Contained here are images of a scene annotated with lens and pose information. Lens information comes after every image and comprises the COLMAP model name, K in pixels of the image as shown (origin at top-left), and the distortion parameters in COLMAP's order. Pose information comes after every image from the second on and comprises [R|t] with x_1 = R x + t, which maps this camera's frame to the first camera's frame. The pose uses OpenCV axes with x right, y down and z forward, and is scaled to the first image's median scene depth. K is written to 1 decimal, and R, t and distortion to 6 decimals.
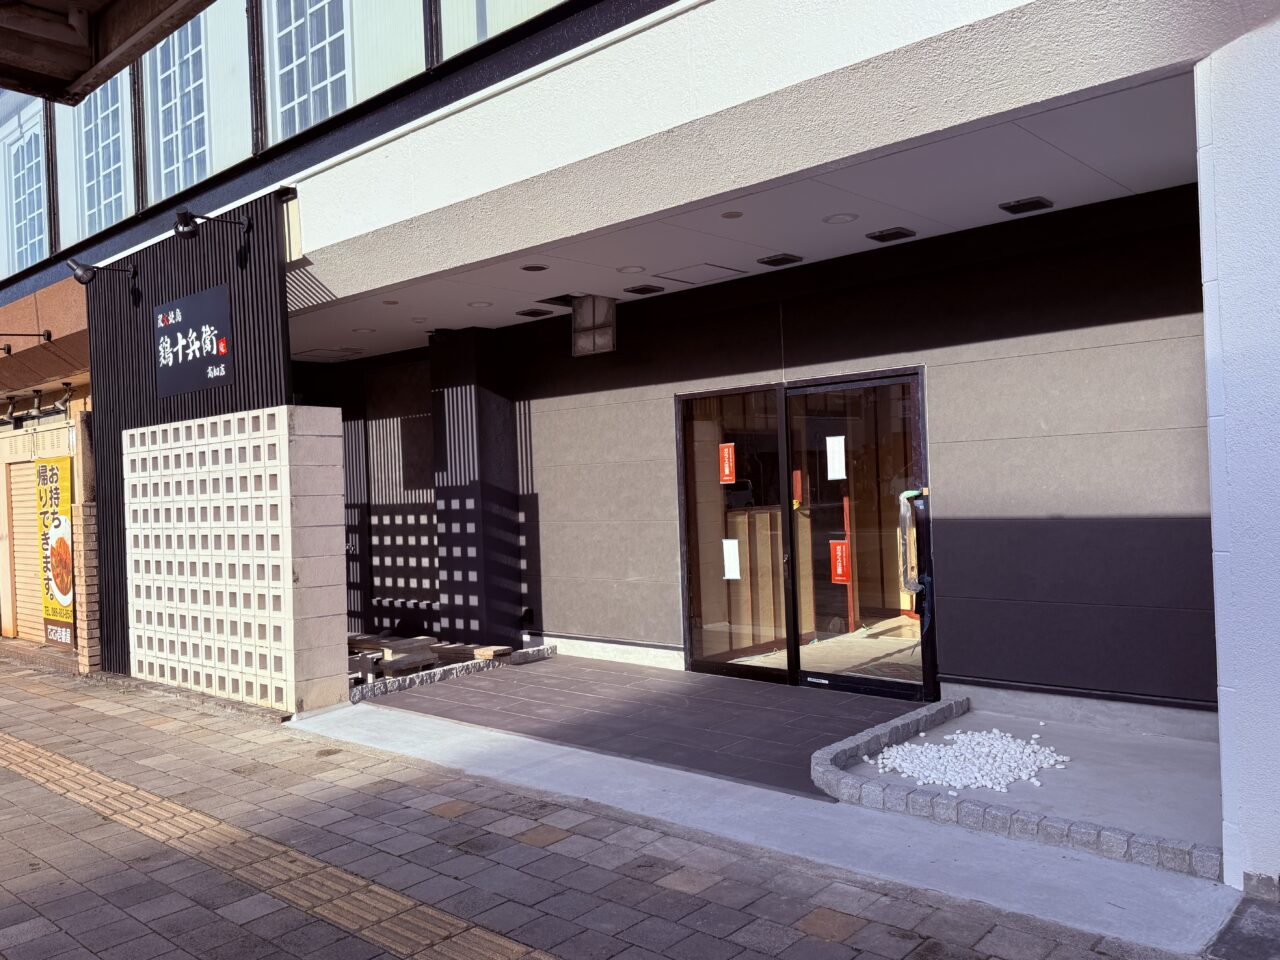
lens RADIAL K [[1008.6, 0, 638.7], [0, 1008.6, 477.7], [0, 0, 1]] dist [0.049946, -0.010026]
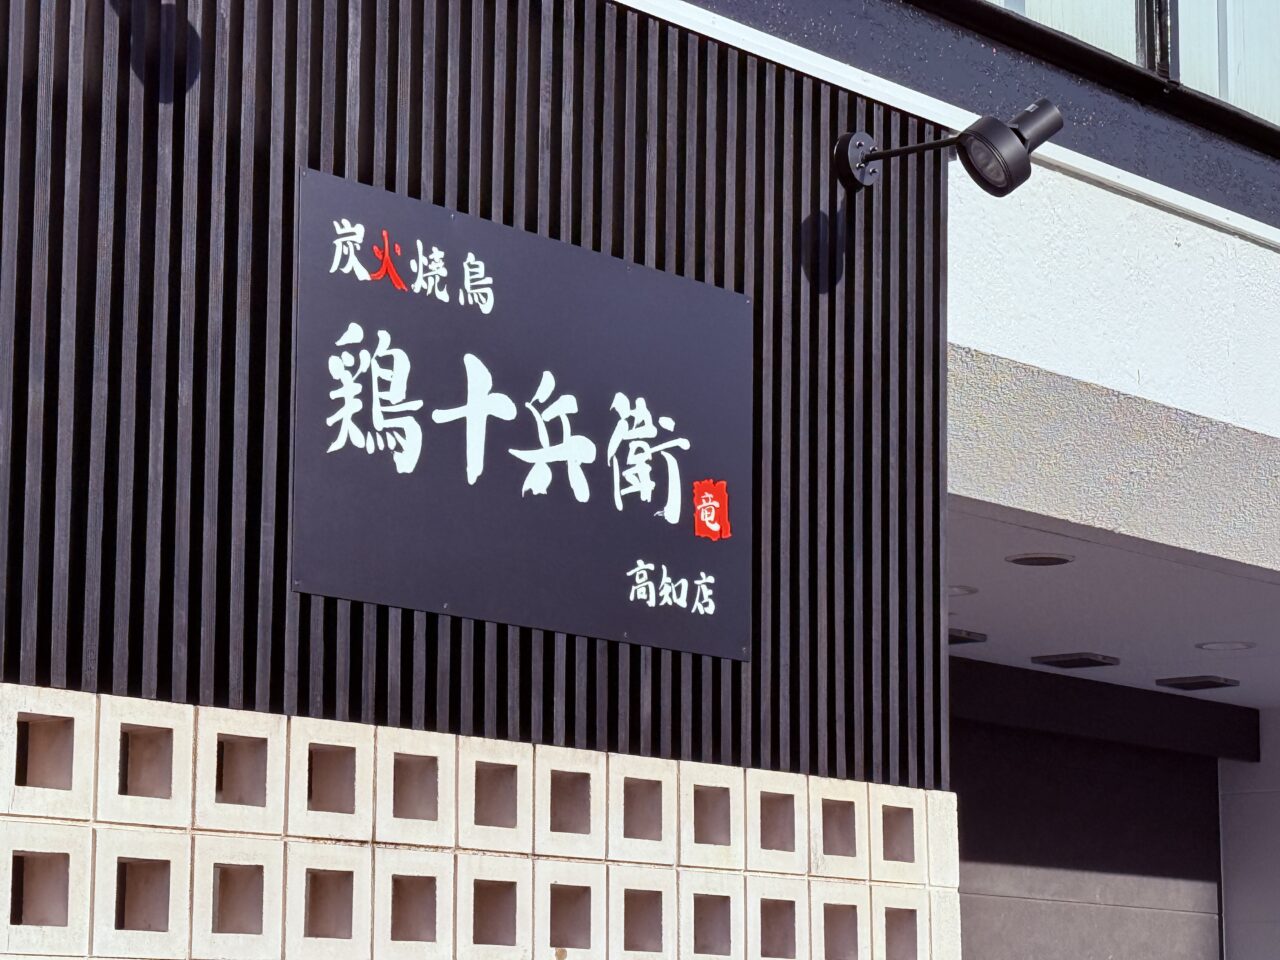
lens RADIAL K [[3491.4, 0, 639.1], [0, 3491.4, 493.1], [0, 0, 1]] dist [0.164213, 0.000000]
pose [[-0.048662, 0.216674, 0.975031, -1.309837], [0.005787, 0.976232, -0.216652, 0.065050], [-0.998799, -0.004900, -0.048760, 1.072847]]
